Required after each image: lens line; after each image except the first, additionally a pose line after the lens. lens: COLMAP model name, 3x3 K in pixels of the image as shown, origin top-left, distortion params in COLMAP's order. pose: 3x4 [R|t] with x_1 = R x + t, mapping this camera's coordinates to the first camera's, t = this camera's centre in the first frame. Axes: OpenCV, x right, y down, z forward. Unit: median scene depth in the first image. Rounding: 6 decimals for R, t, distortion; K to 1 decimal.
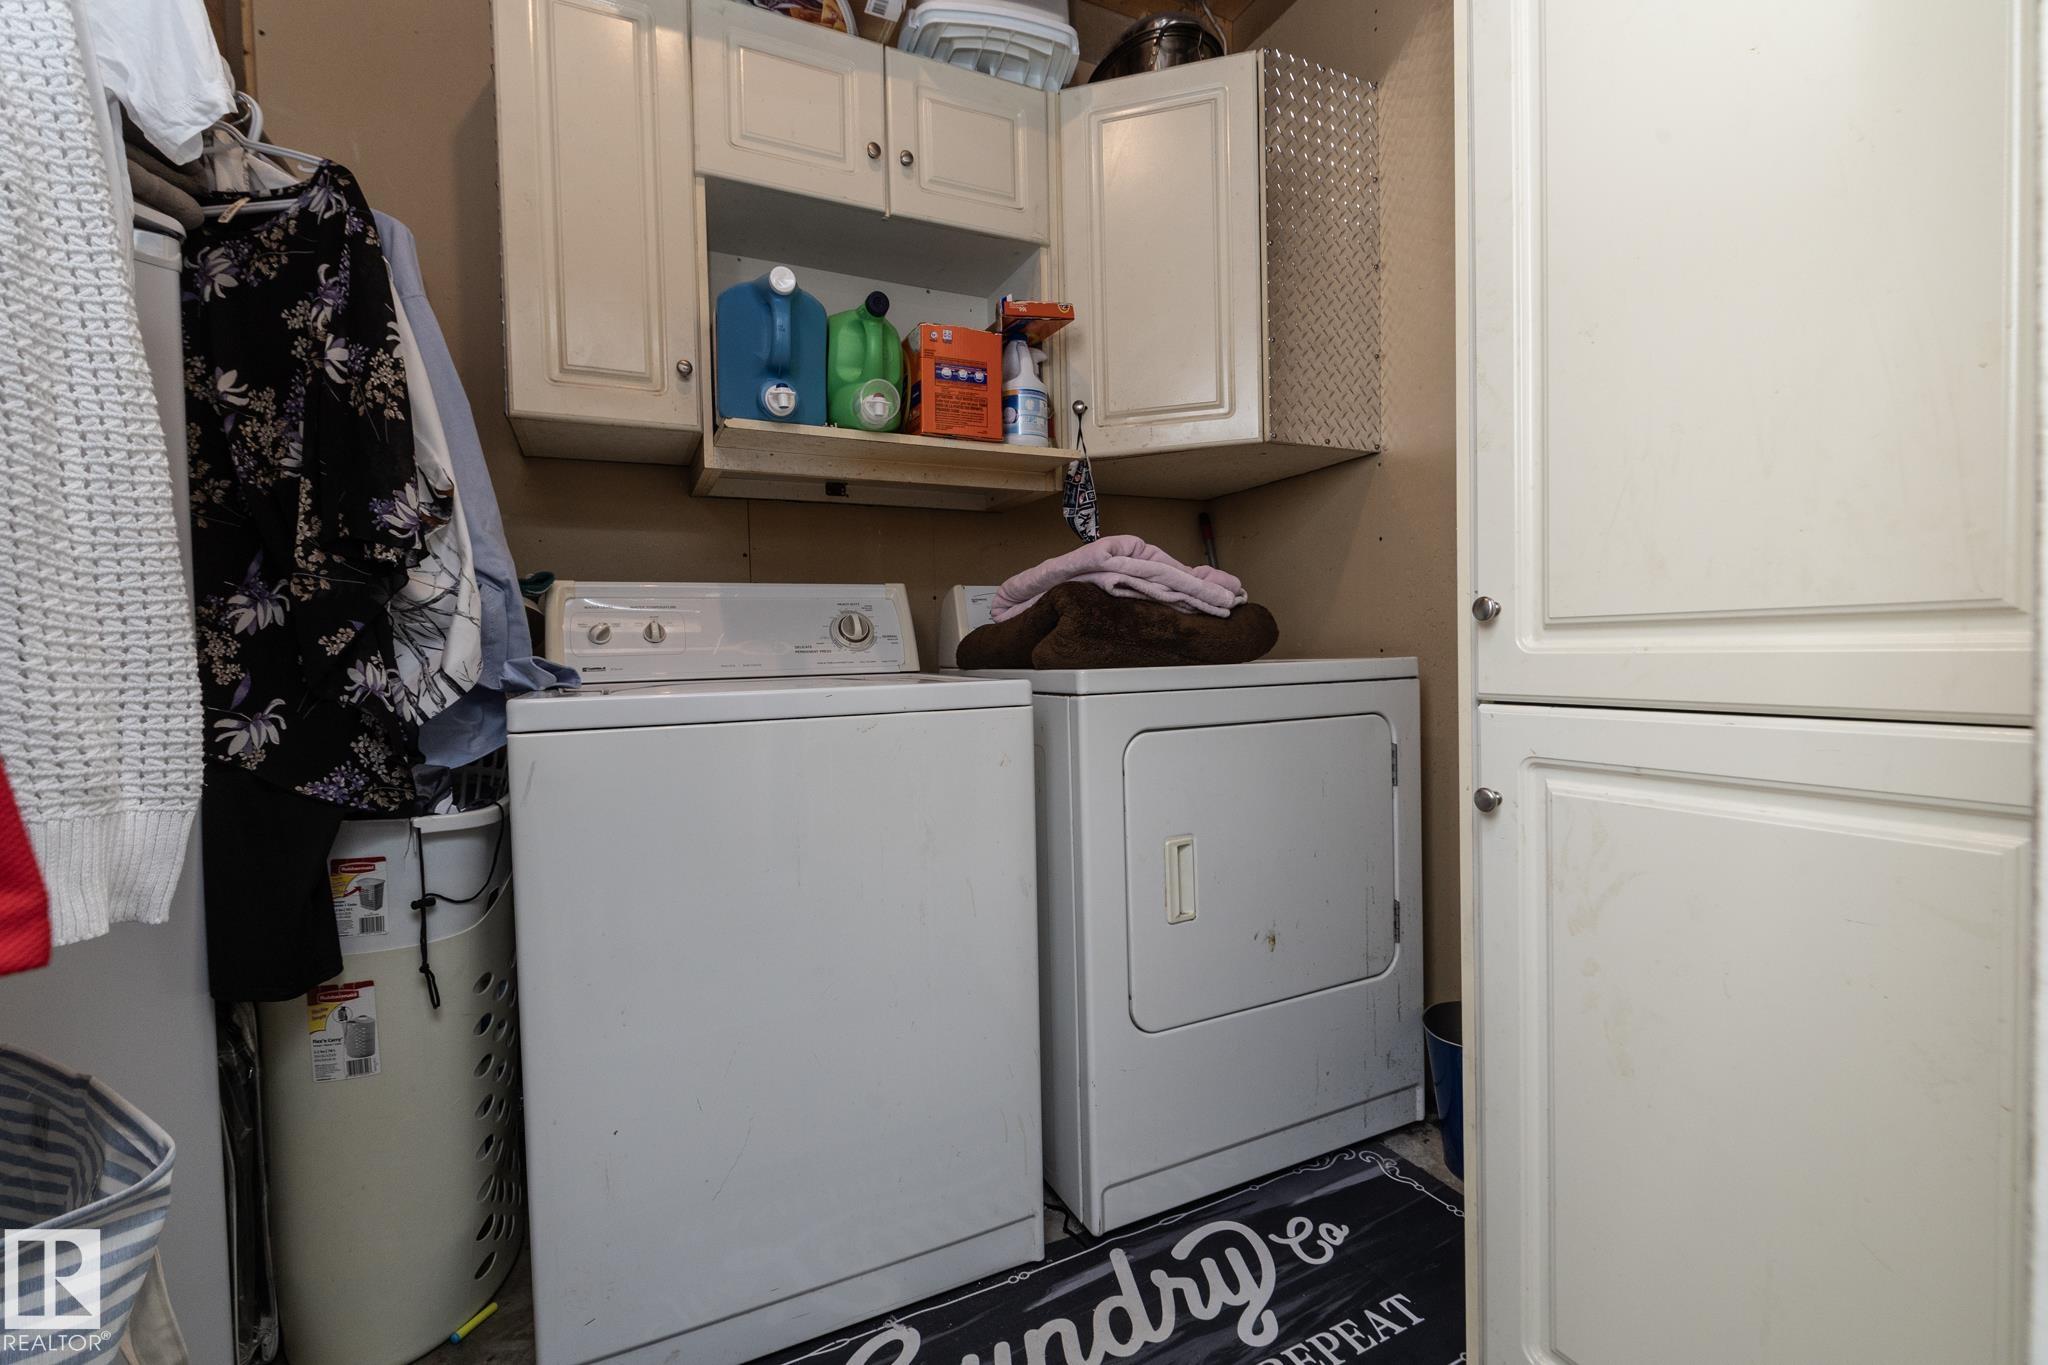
lens RADIAL K [[866.8, 0, 1021.4], [0, 866.8, 677.7], [0, 0, 1]] dist [-0.001276, -0.000531]
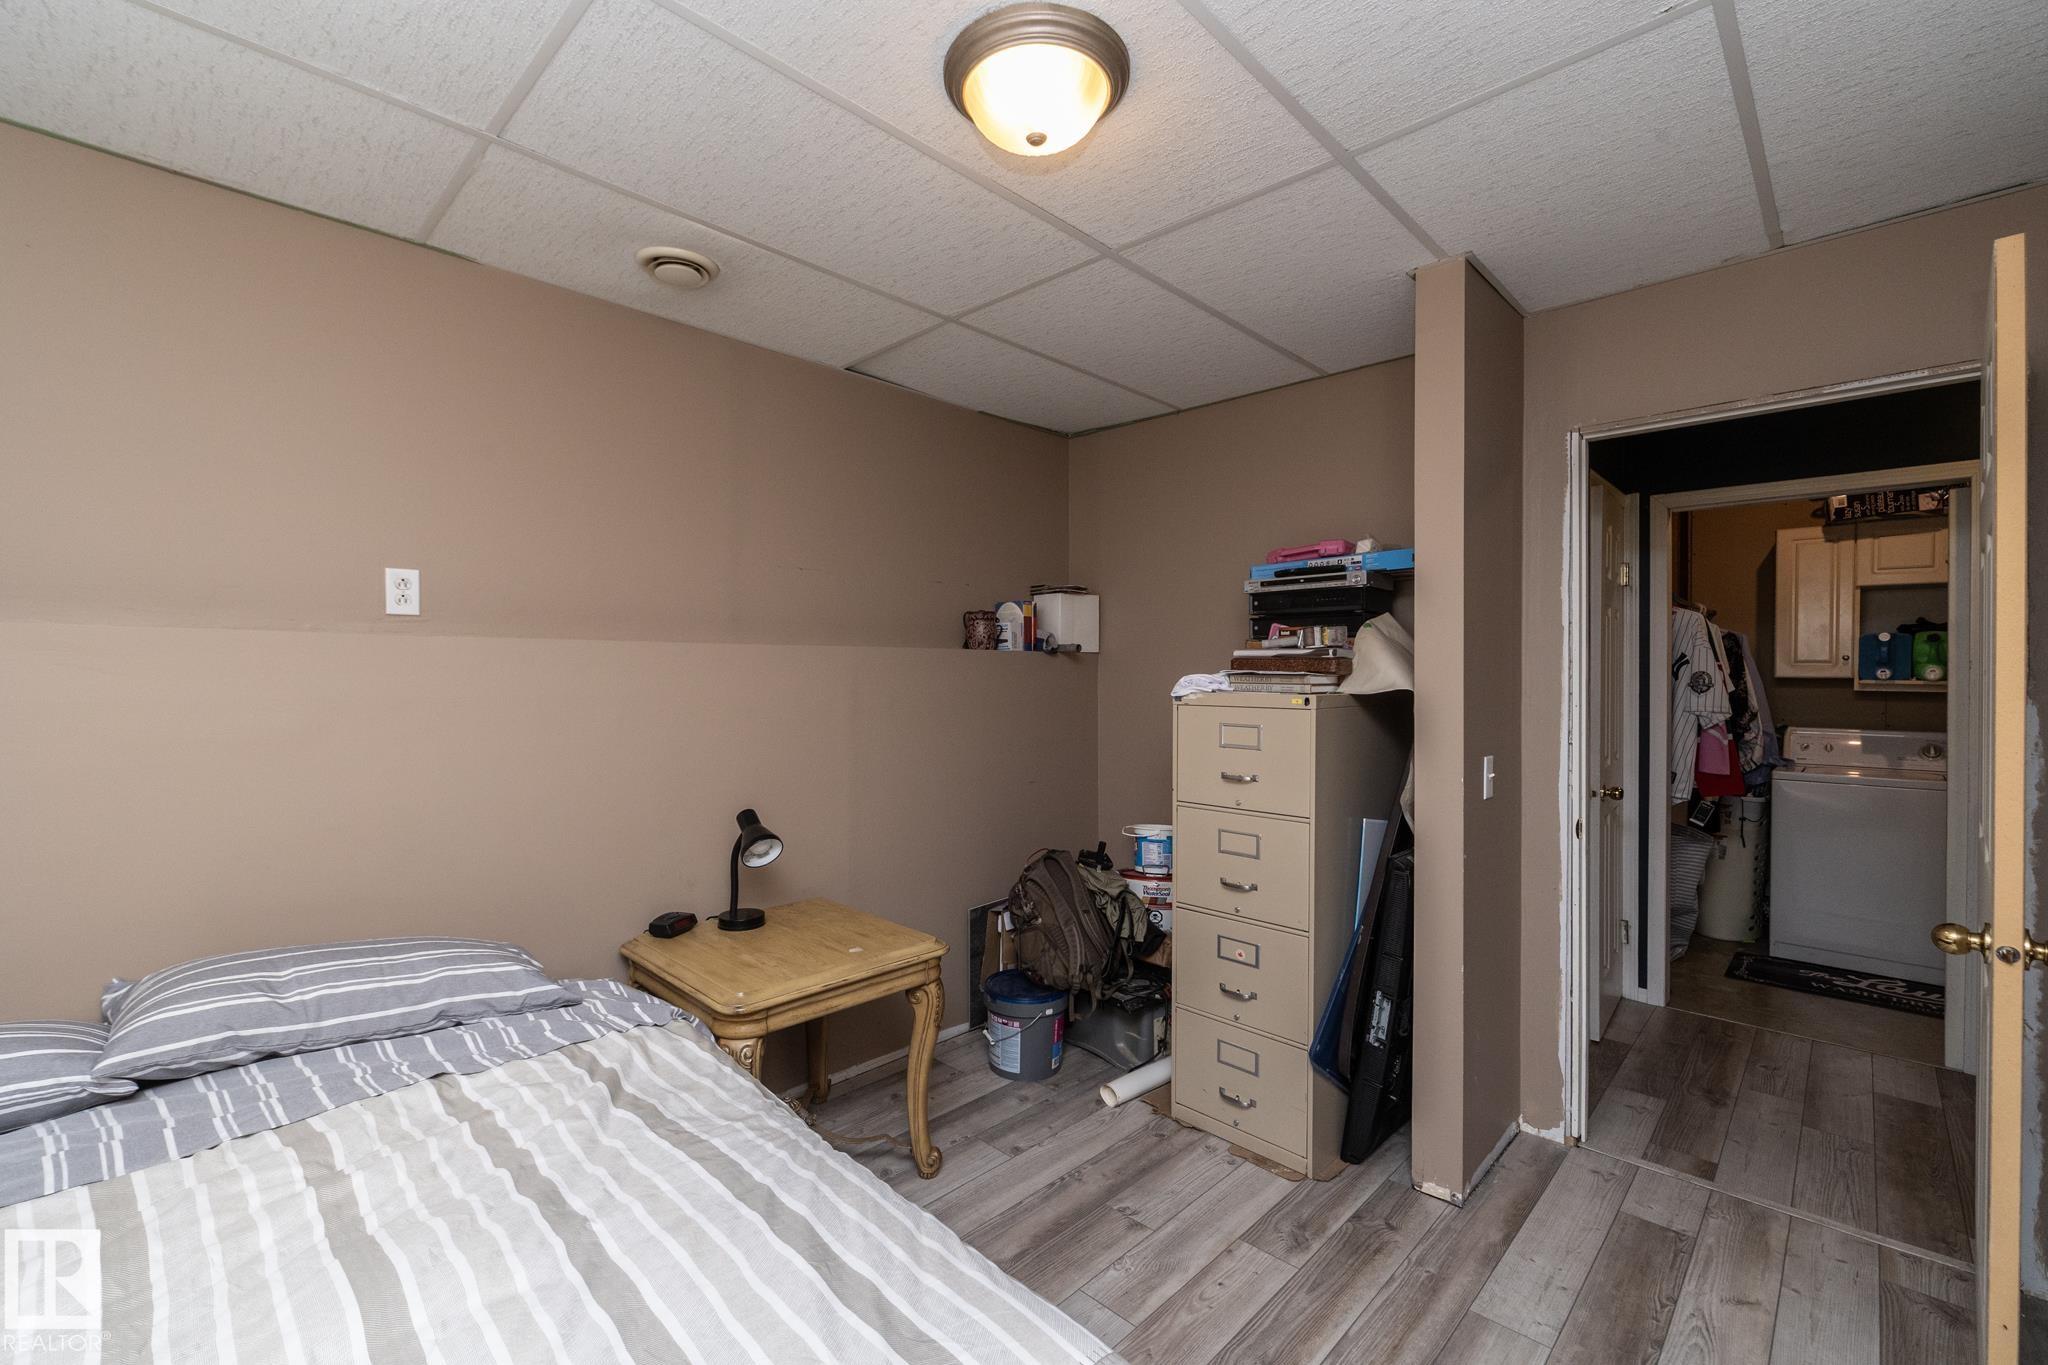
lens RADIAL K [[866.8, 0, 1018.8], [0, 866.8, 681.1], [0, 0, 1]] dist [-0.001276, -0.000531]
pose [[0.342938, 0.033040, -0.938777, 1.534506], [-0.040718, 0.998965, 0.020284, -0.255568], [0.938475, 0.031269, 0.343928, -2.870284]]
